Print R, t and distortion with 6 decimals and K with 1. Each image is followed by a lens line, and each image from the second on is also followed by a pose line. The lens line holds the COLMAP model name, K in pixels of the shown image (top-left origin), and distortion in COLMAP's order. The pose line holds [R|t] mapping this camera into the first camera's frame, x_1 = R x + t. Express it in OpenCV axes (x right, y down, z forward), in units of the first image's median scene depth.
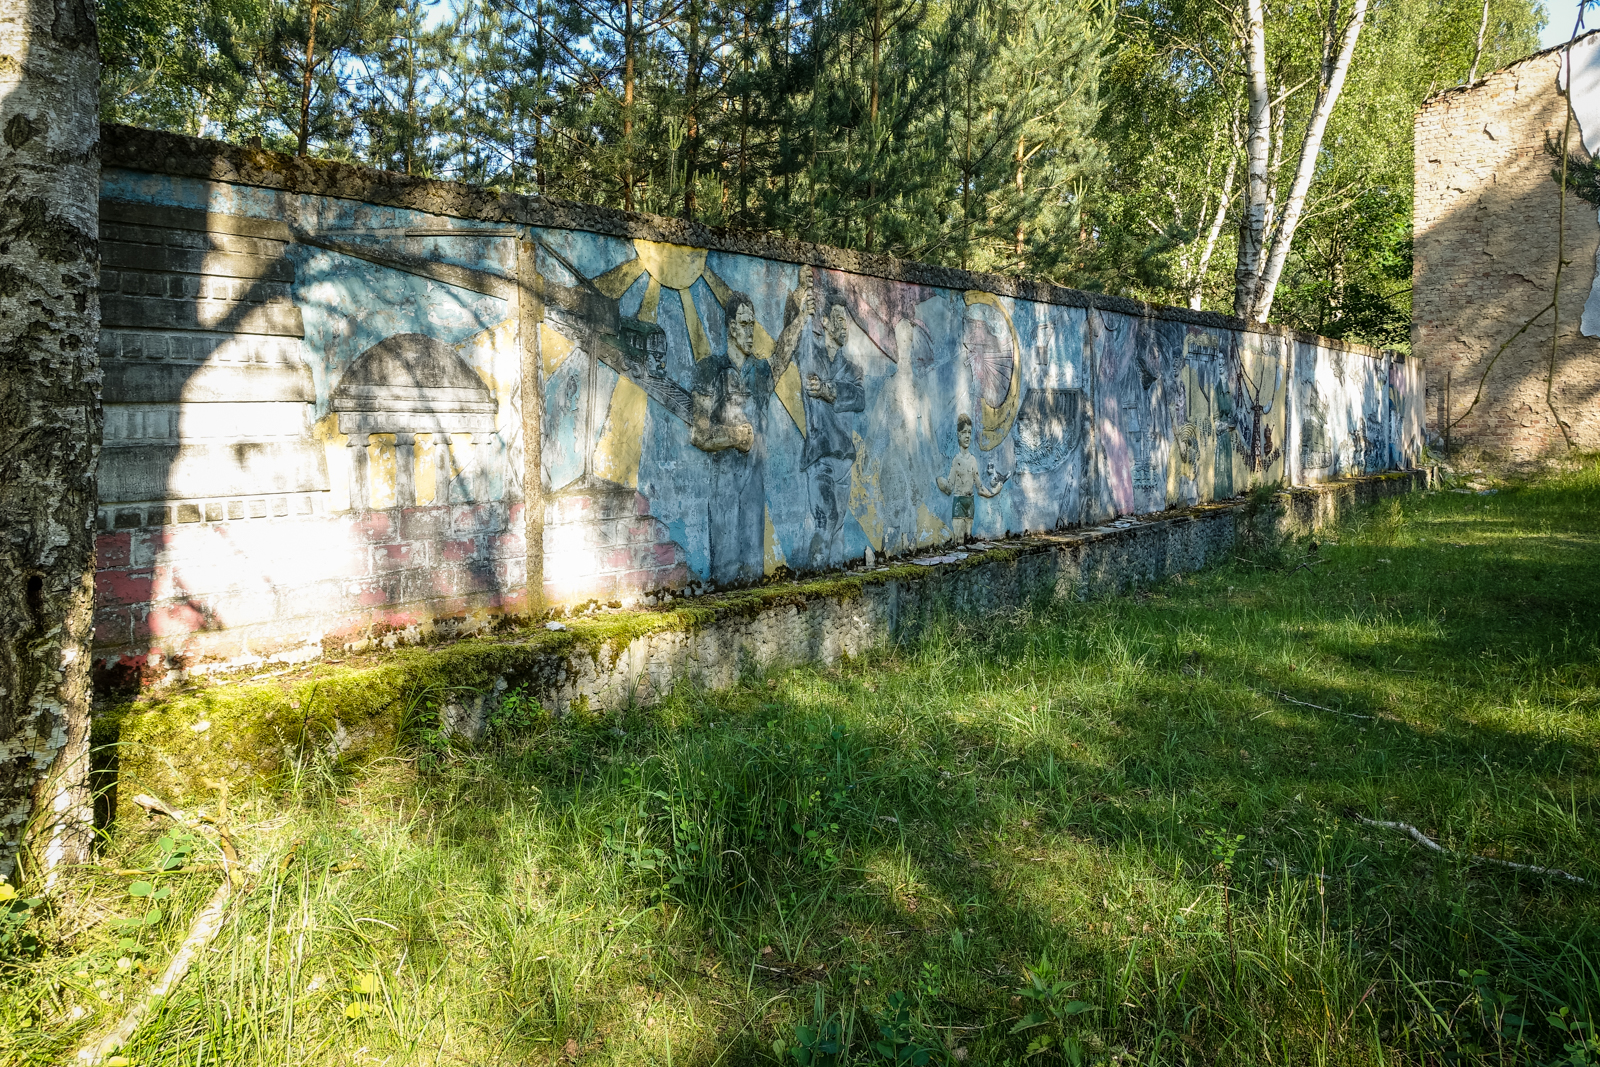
lens RADIAL K [[1140.1, 0, 800.6], [0, 1140.1, 485.3], [0, 0, 1]] dist [0.006005, -0.001111]
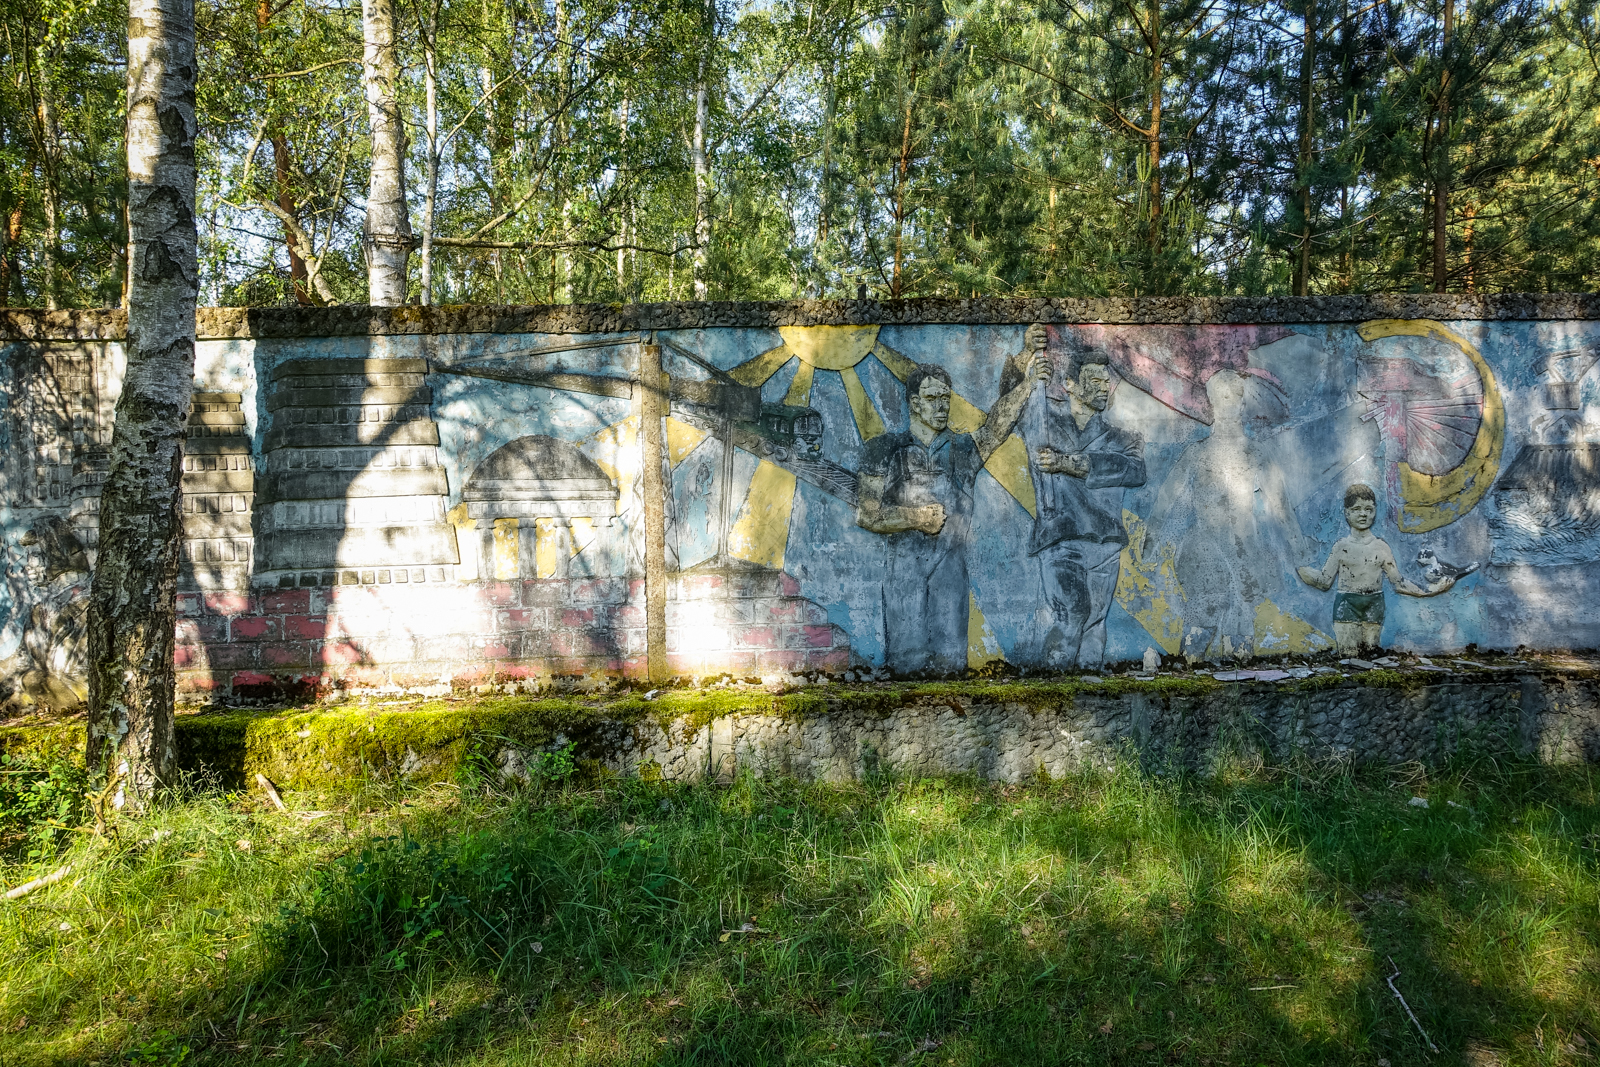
lens RADIAL K [[1140.1, 0, 800.6], [0, 1140.1, 485.3], [0, 0, 1]] dist [0.006005, -0.001111]
pose [[0.708484, 0.015581, -0.705555, 0.665642], [-0.027674, 0.999601, -0.005714, -0.076332], [0.705184, 0.023574, 0.708632, 0.324213]]
